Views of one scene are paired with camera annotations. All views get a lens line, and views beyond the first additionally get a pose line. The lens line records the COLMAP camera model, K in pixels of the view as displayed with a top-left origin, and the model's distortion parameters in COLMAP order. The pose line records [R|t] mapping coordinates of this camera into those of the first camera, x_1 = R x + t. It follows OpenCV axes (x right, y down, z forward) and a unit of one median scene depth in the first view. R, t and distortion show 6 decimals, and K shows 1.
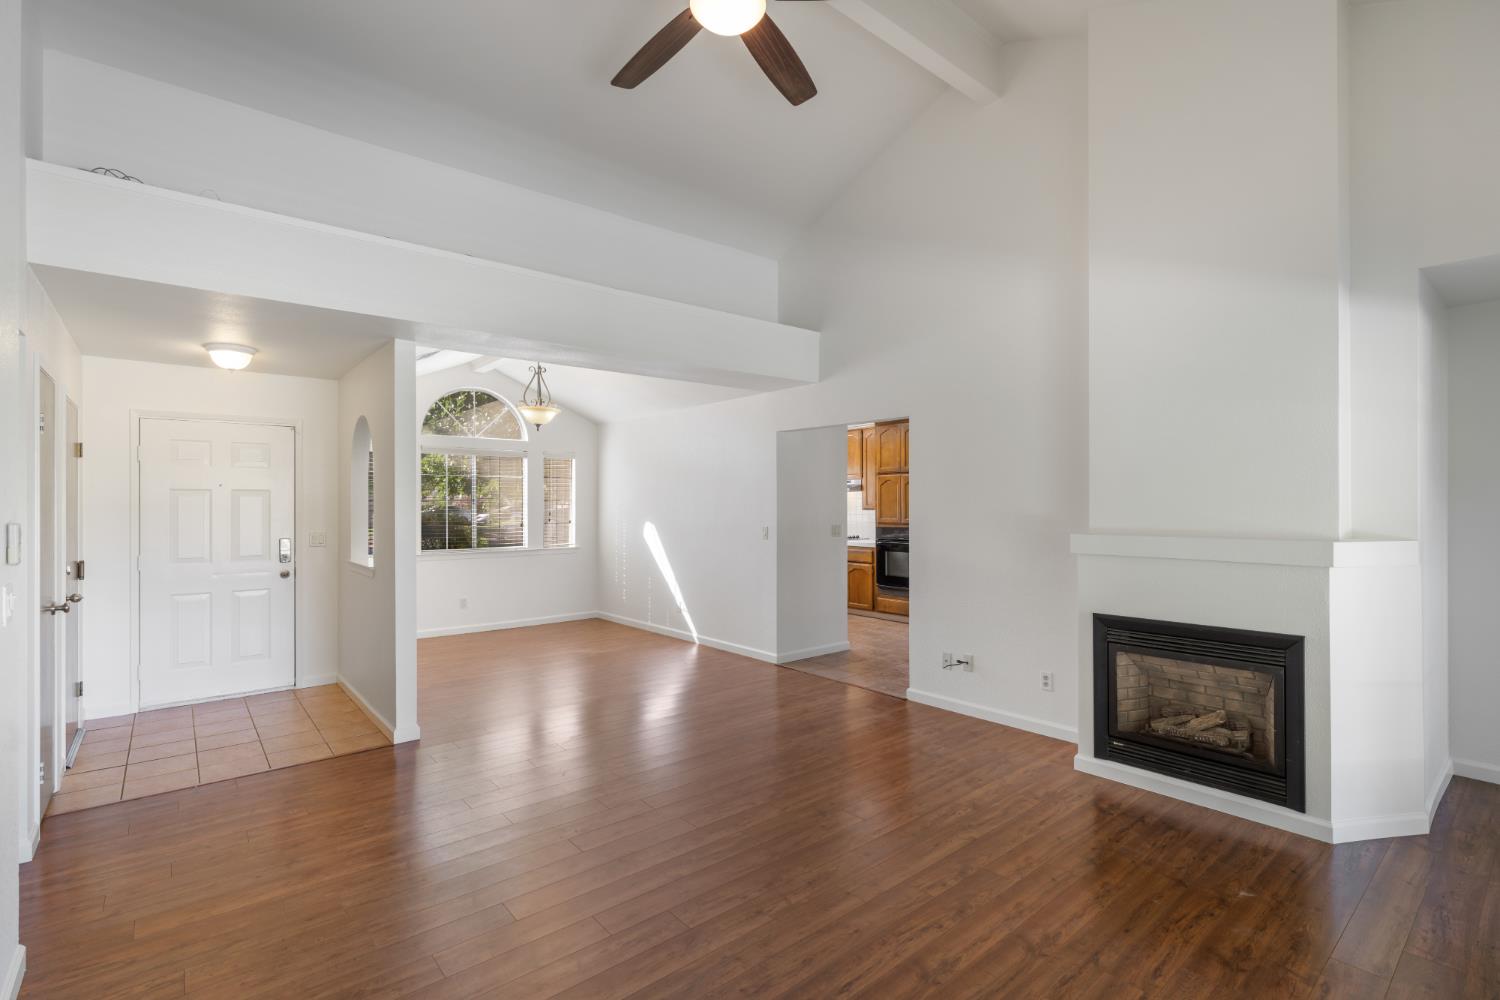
lens RADIAL K [[685.1, 0, 755.0], [0, 685.1, 501.1], [0, 0, 1]] dist [0.000670, -0.000745]
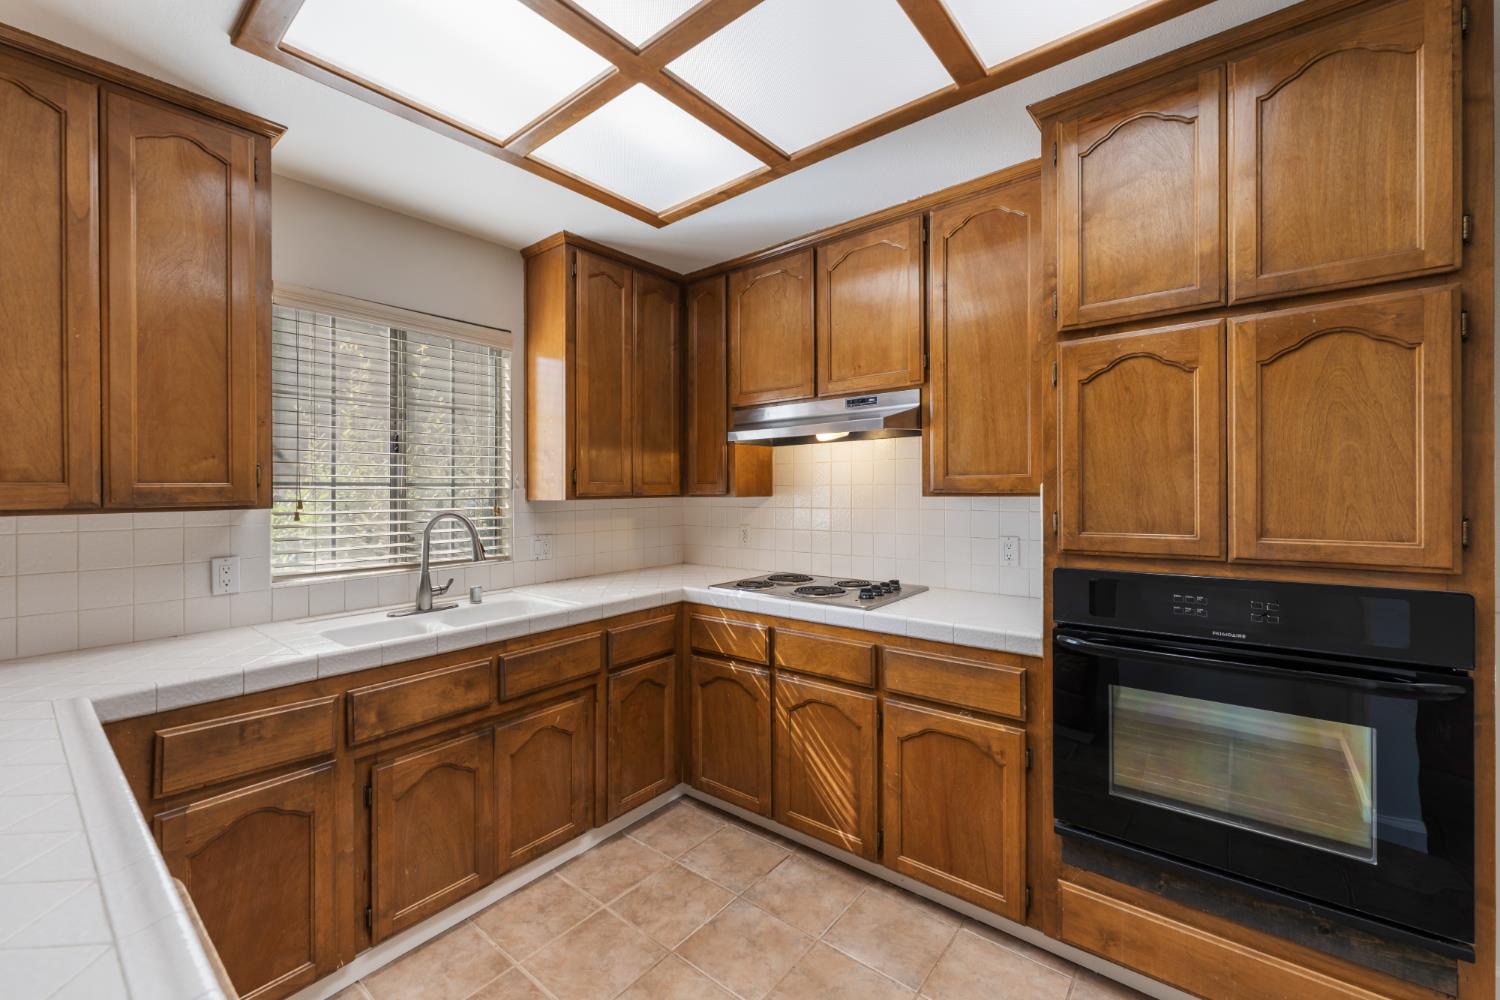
lens RADIAL K [[611.3, 0, 743.5], [0, 611.3, 495.1], [0, 0, 1]] dist [-0.002591, -0.001187]
pose [[0.983675, -0.008473, 0.179754, 0.039151], [0.007488, 0.999953, 0.006161, 0.010712], [-0.179798, -0.004715, 0.983692, 0.814997]]
